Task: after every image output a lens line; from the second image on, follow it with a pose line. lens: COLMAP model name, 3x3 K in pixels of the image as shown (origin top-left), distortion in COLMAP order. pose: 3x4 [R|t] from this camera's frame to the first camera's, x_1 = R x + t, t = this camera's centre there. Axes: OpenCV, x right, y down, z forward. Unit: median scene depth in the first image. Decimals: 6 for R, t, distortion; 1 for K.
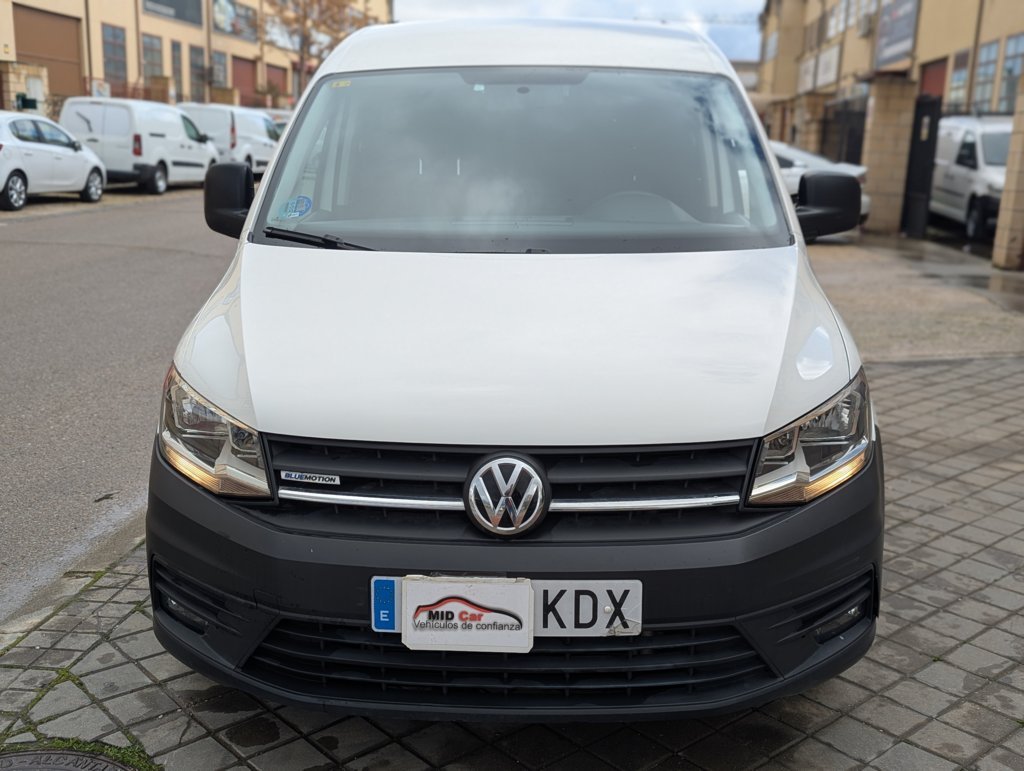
lens RADIAL K [[1064.9, 0, 510.0], [0, 1064.9, 387.8], [0, 0, 1]] dist [0.056967, -0.020241]
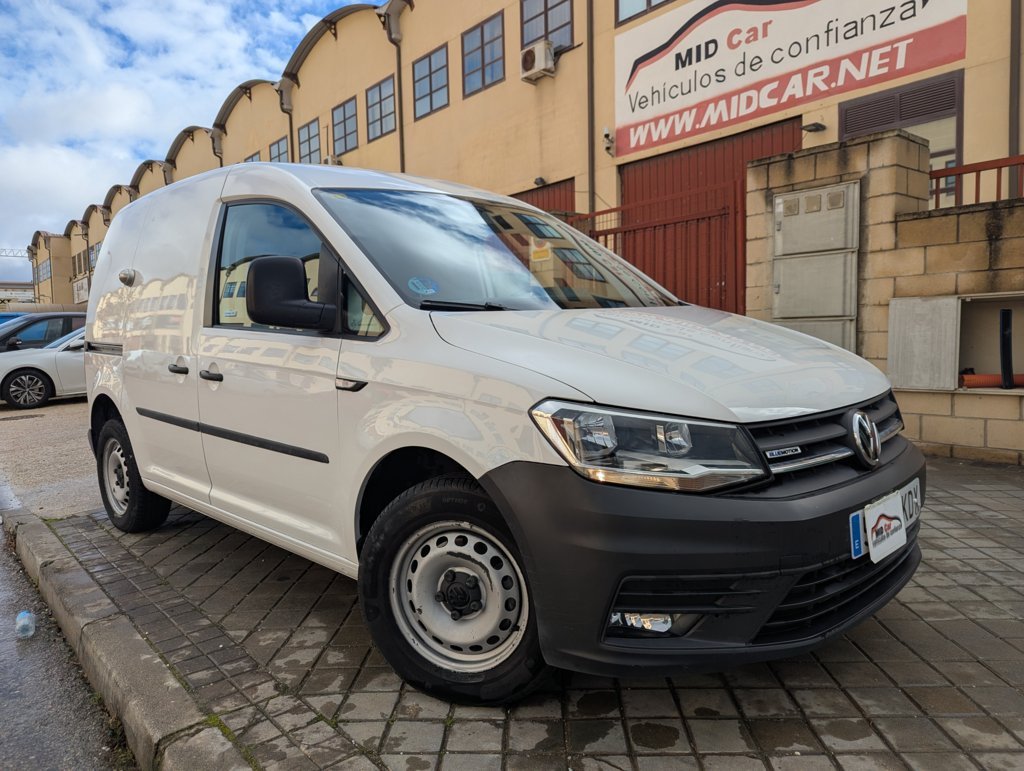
lens RADIAL K [[723.1, 0, 507.5], [0, 723.1, 383.4], [0, 0, 1]] dist [0.044430, -0.045022]
pose [[0.695555, -0.091753, 0.712590, -0.986959], [0.203727, 0.976291, -0.073150, 0.004559], [-0.688984, 0.196054, 0.697757, 0.626732]]
